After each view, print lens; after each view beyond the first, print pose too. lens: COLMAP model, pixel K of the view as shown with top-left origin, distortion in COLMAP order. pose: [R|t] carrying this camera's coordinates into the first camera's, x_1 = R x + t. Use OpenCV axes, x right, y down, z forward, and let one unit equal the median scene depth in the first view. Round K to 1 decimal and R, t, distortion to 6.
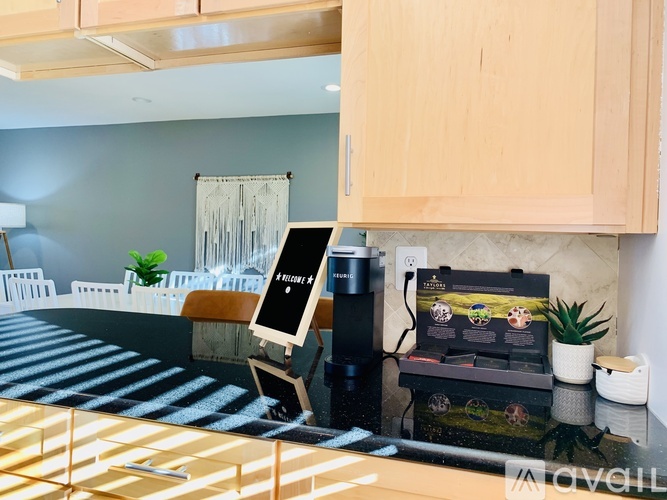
lens RADIAL K [[496.7, 0, 334.1], [0, 496.7, 244.2], [0, 0, 1]] dist [0.010592, -0.024349]
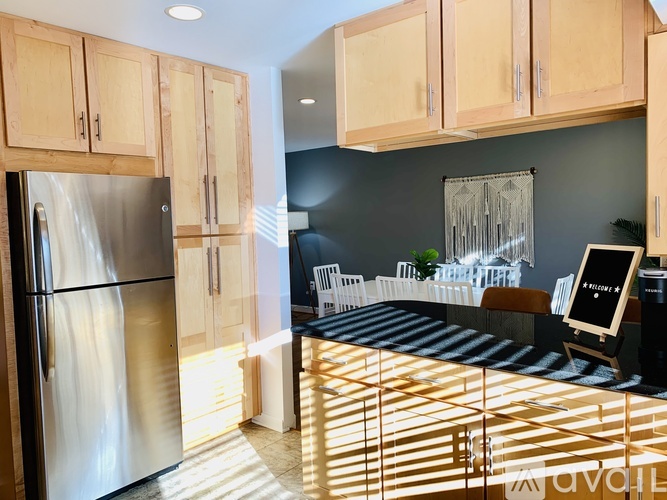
lens RADIAL K [[496.7, 0, 329.2], [0, 496.7, 252.3], [0, 0, 1]] dist [0.010592, -0.024349]
pose [[0.913417, -0.028204, -0.406047, -0.198027], [0.053659, 0.997234, 0.051440, -0.136669], [0.403473, -0.068774, 0.912403, -0.557586]]
